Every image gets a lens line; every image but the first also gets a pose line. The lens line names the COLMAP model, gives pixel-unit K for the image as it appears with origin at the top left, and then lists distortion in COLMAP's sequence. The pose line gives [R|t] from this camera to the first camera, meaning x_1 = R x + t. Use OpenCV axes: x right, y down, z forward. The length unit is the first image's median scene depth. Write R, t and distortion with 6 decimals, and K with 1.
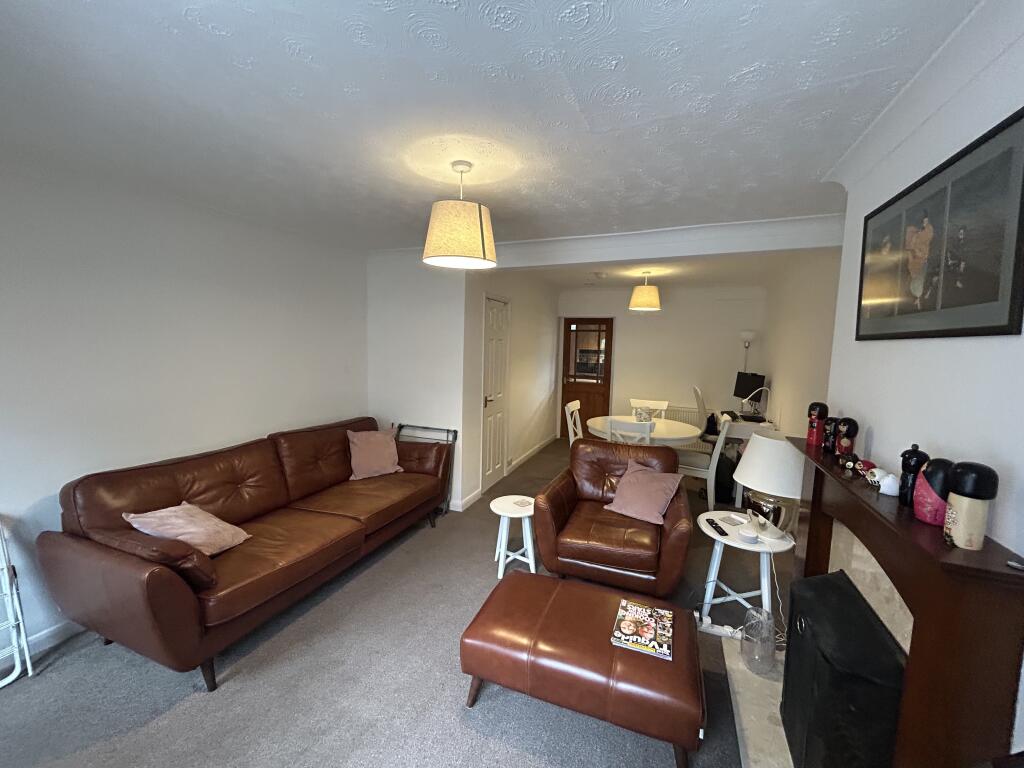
lens RADIAL K [[407.2, 0, 511.4], [0, 407.2, 380.0], [0, 0, 1]] dist [-0.007105, 0.000681]
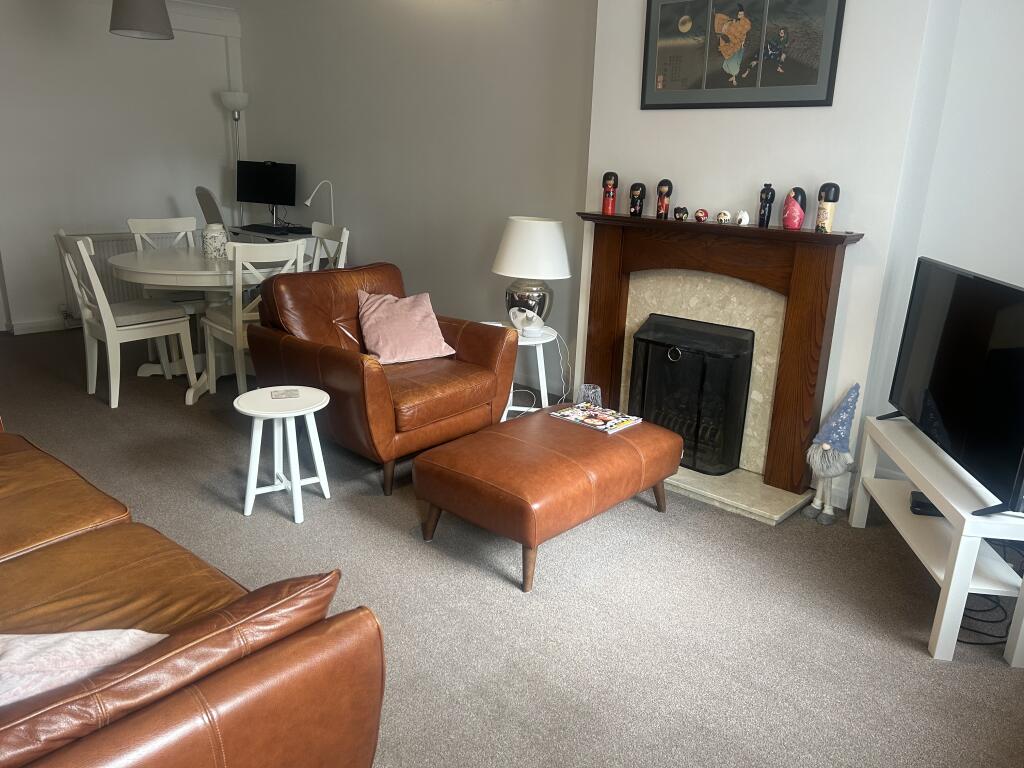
lens RADIAL K [[764.6, 0, 512.0], [0, 764.6, 384.0], [0, 0, 1]] dist [0.038672, -0.042620]
pose [[0.376481, -0.283642, 0.881935, -1.384546], [0.063850, 0.957658, 0.280740, 0.007643], [-0.924222, -0.049382, 0.378650, 0.517592]]
